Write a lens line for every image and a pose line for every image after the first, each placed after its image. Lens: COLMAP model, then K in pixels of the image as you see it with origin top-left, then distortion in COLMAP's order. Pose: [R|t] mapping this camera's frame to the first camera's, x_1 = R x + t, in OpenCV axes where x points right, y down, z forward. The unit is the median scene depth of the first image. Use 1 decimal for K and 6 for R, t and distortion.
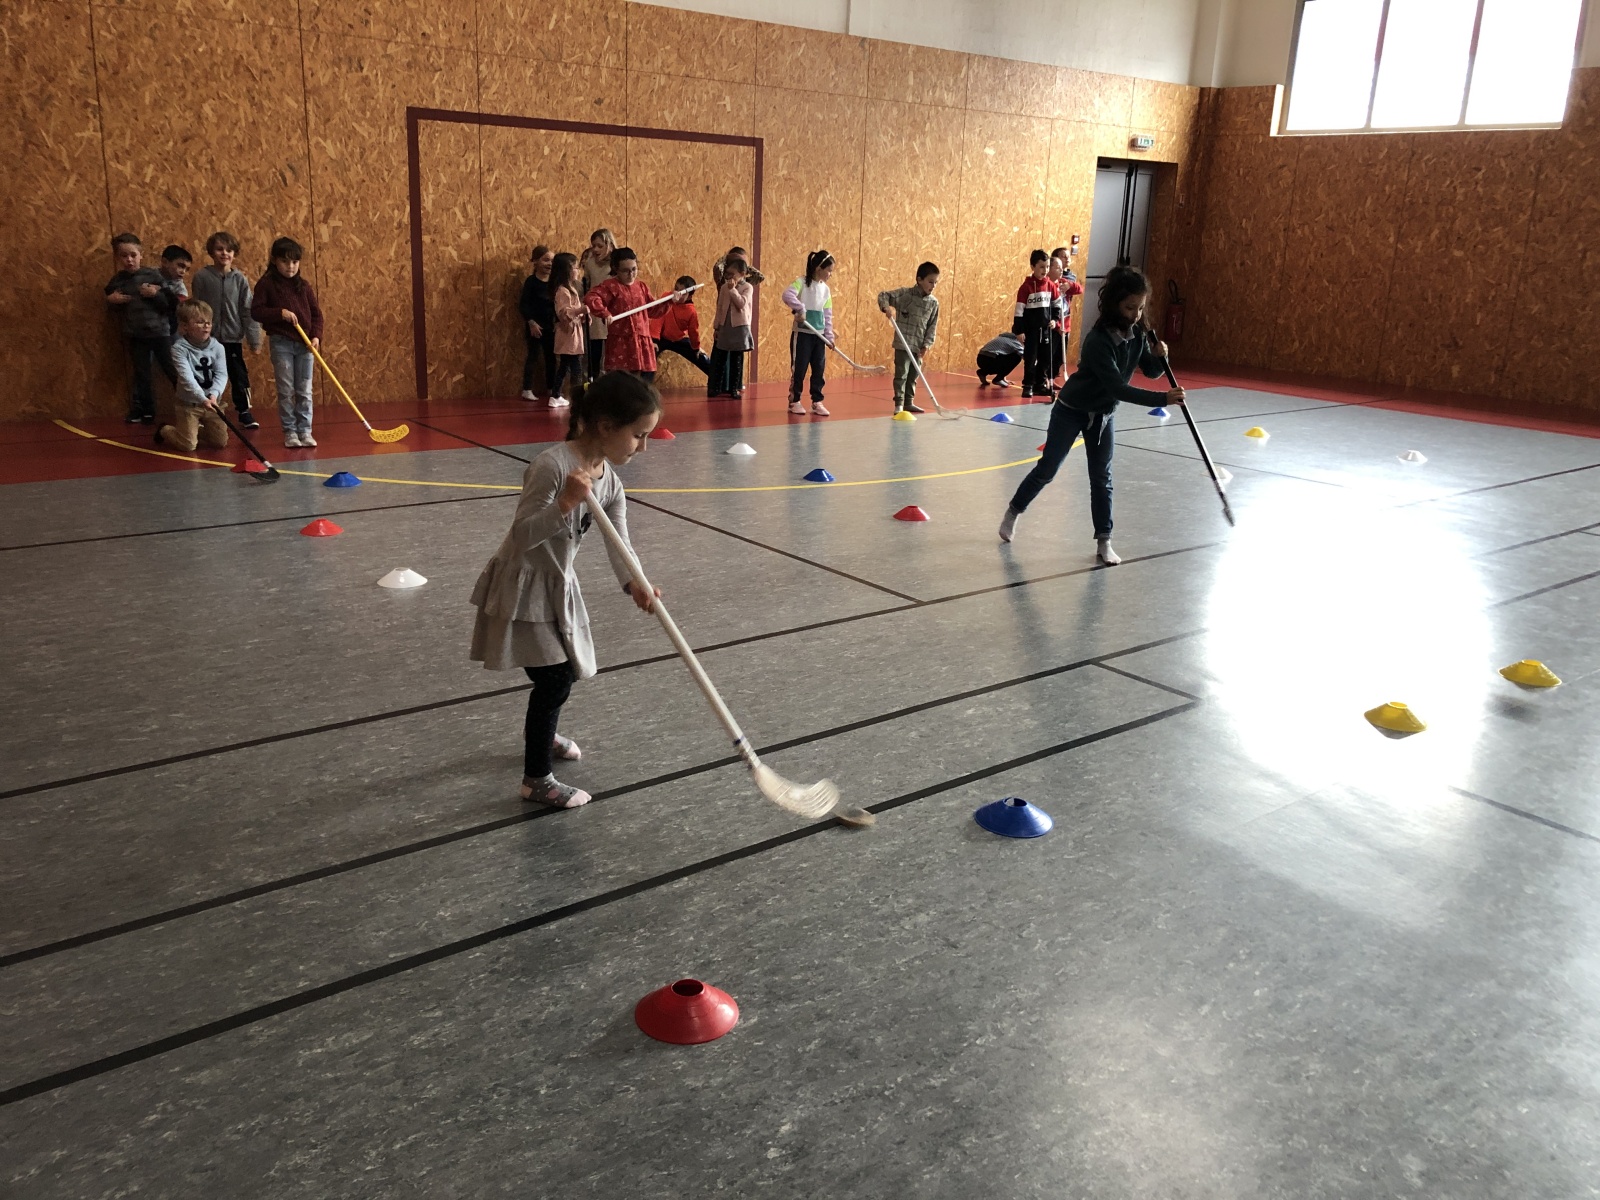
lens RADIAL K [[1308.7, 0, 816.3], [0, 1308.7, 575.0], [0, 0, 1]] dist [0.012912, -0.001370]
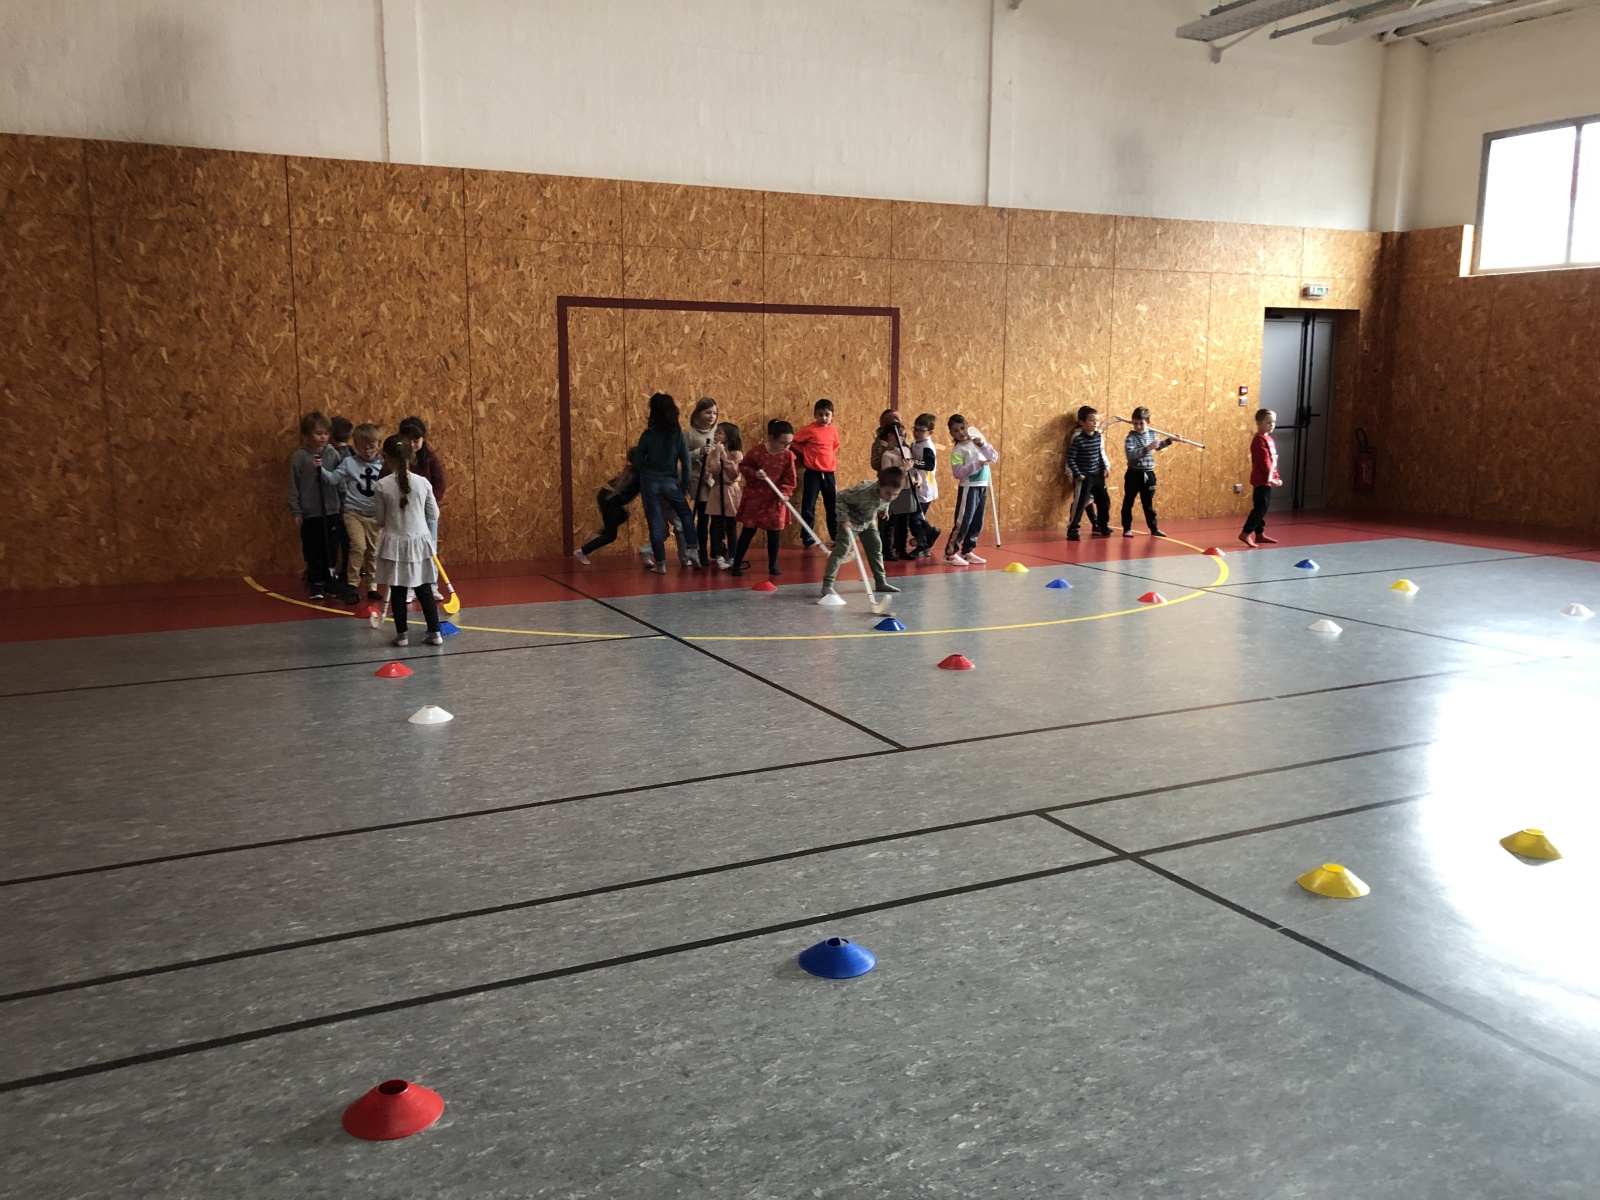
lens RADIAL K [[1308.7, 0, 780.2], [0, 1308.7, 572.9], [0, 0, 1]] dist [0.012912, -0.001370]
pose [[0.975081, -0.005348, -0.221786, 0.121739], [-0.021996, 0.992453, -0.120637, 0.005685], [0.220757, 0.122509, 0.967604, -0.004199]]
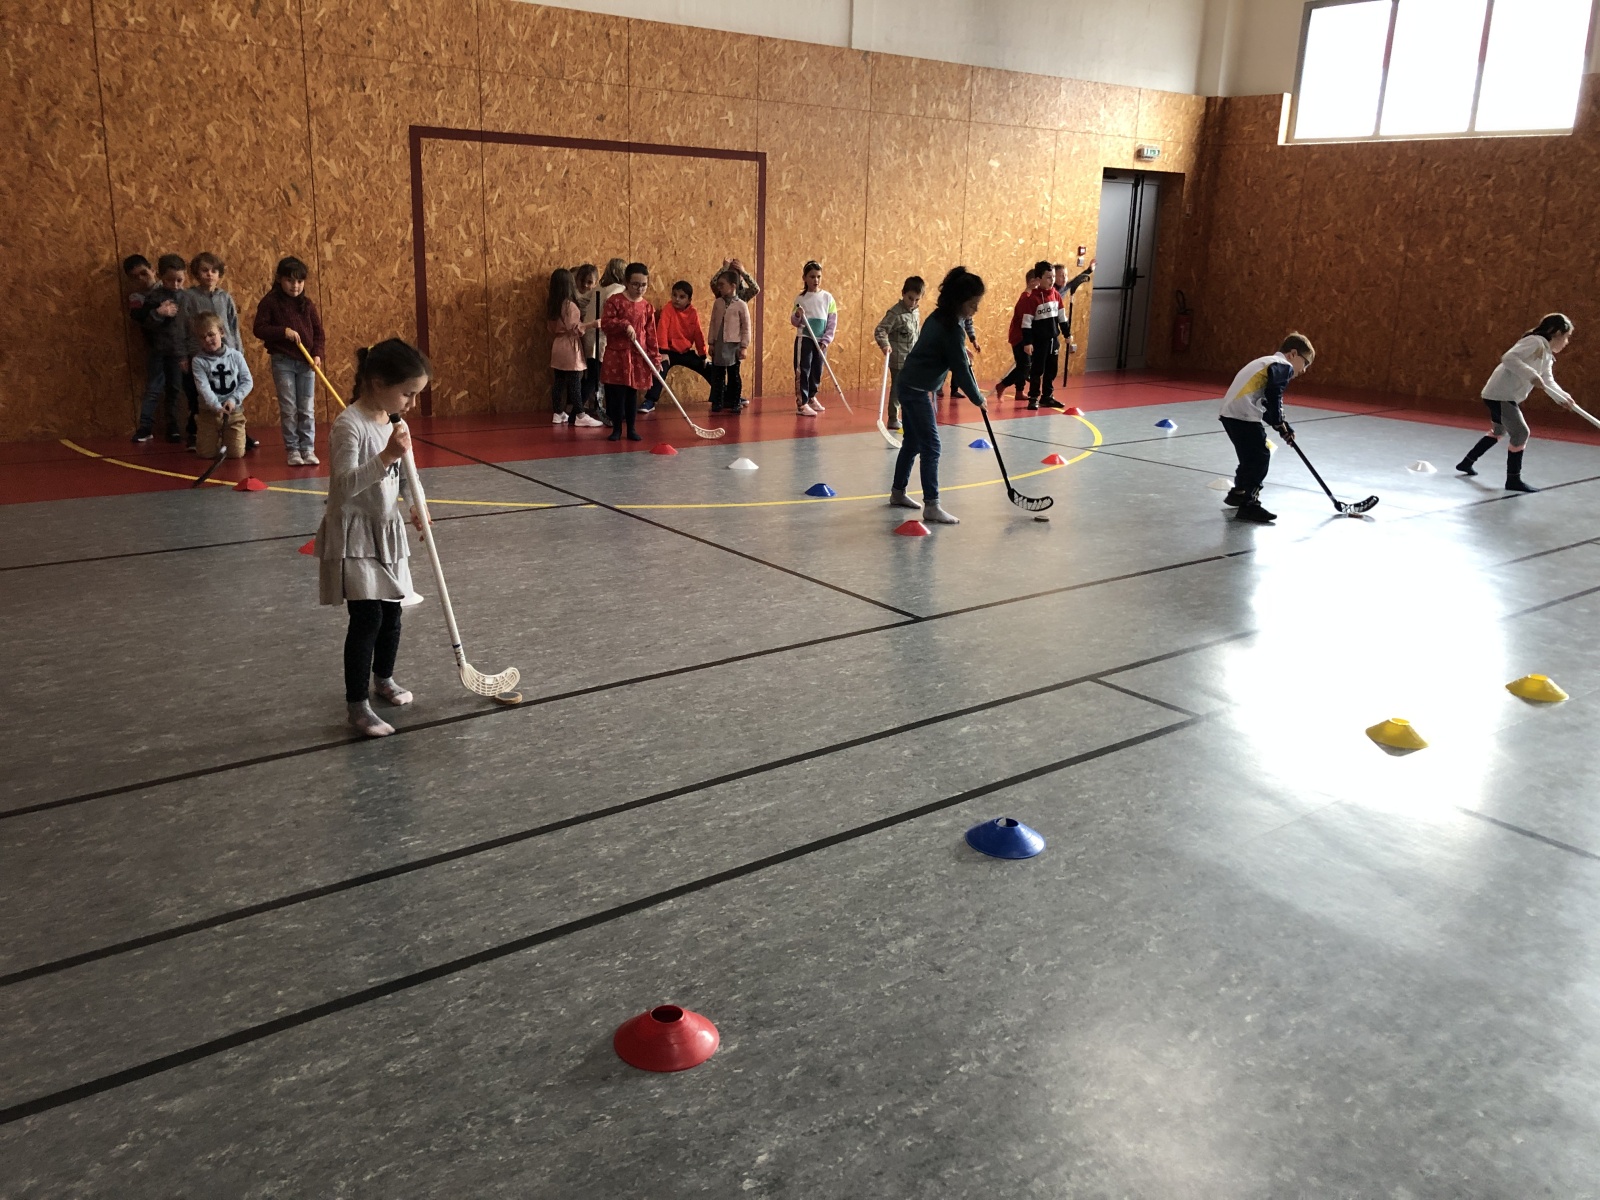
lens RADIAL K [[1308.7, 0, 807.5], [0, 1308.7, 581.7], [0, 0, 1]] dist [0.012912, -0.001370]
pose [[0.999855, -0.005294, -0.016154, 0.006883], [0.005215, 0.999974, -0.004937, -0.001360], [0.016180, 0.004852, 0.999857, 0.003626]]
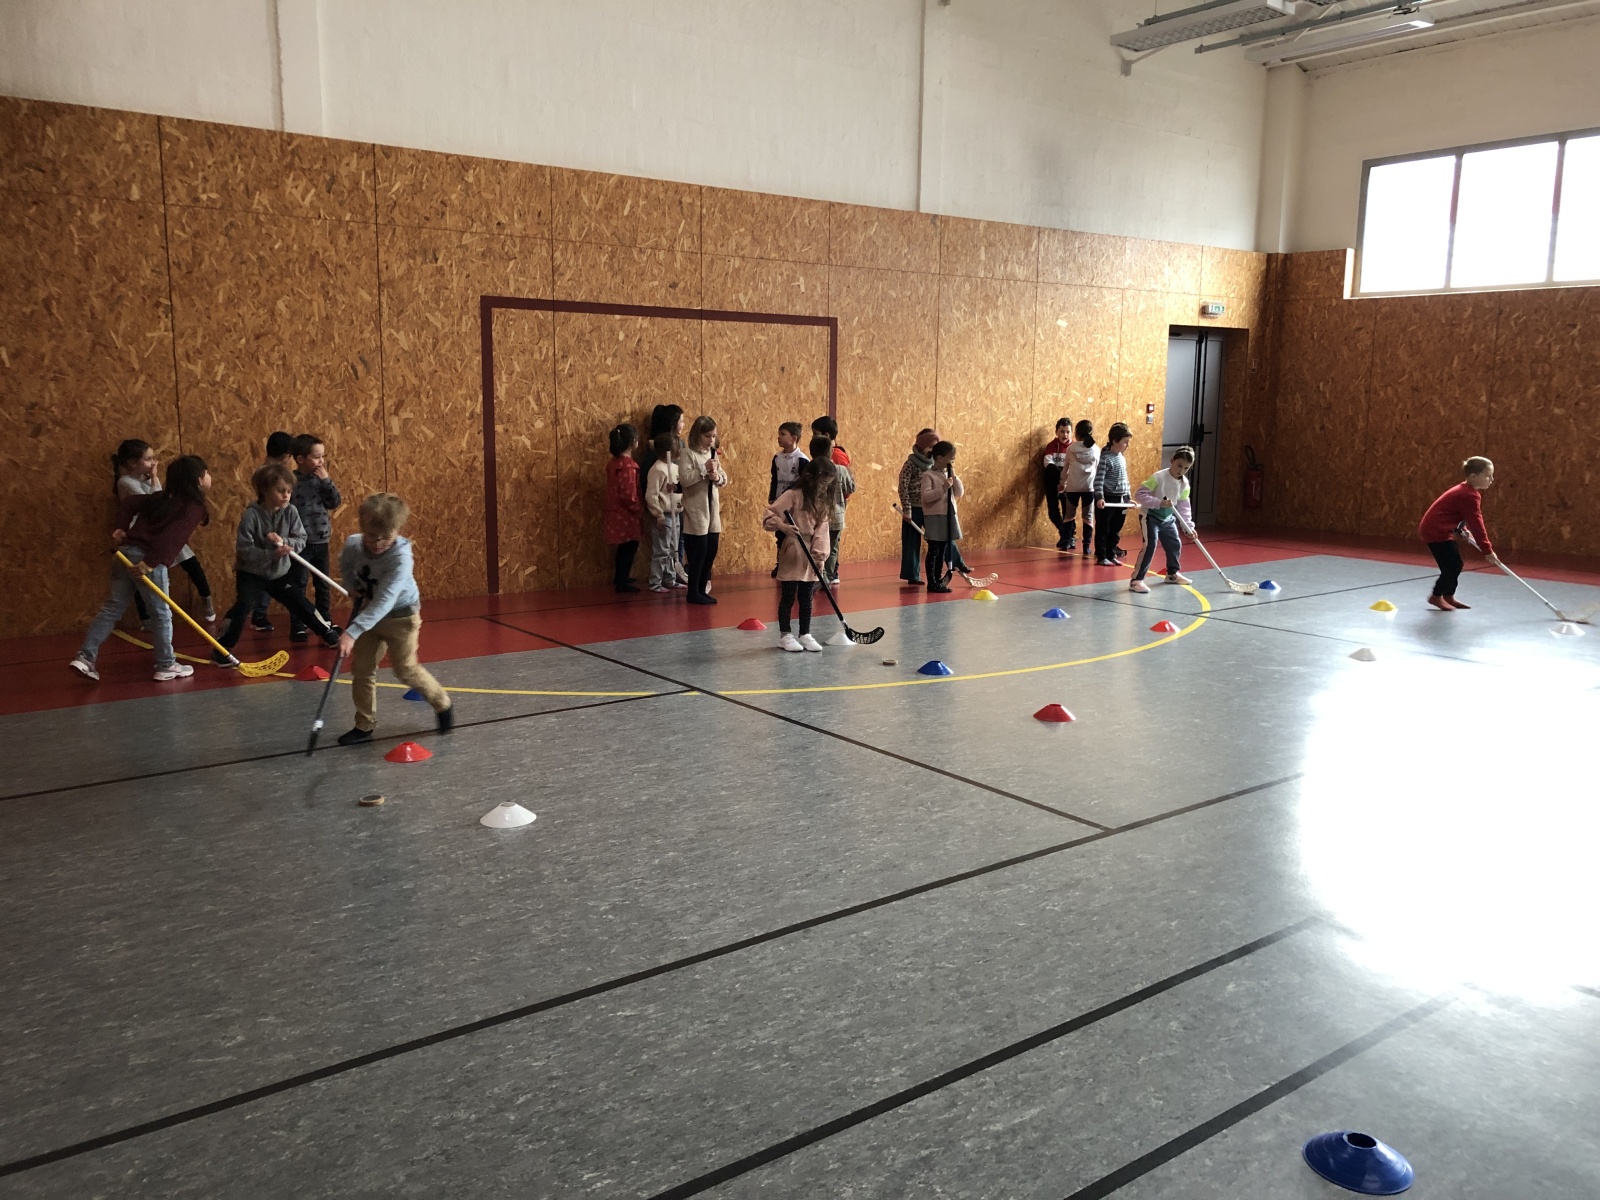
lens RADIAL K [[1308.7, 0, 814.8], [0, 1308.7, 591.1], [0, 0, 1]] dist [0.012912, -0.001370]
pose [[0.999408, -0.025972, -0.022572, -0.051116], [0.023186, 0.992983, -0.115960, -0.022941], [0.025425, 0.115368, 0.992997, 0.070903]]
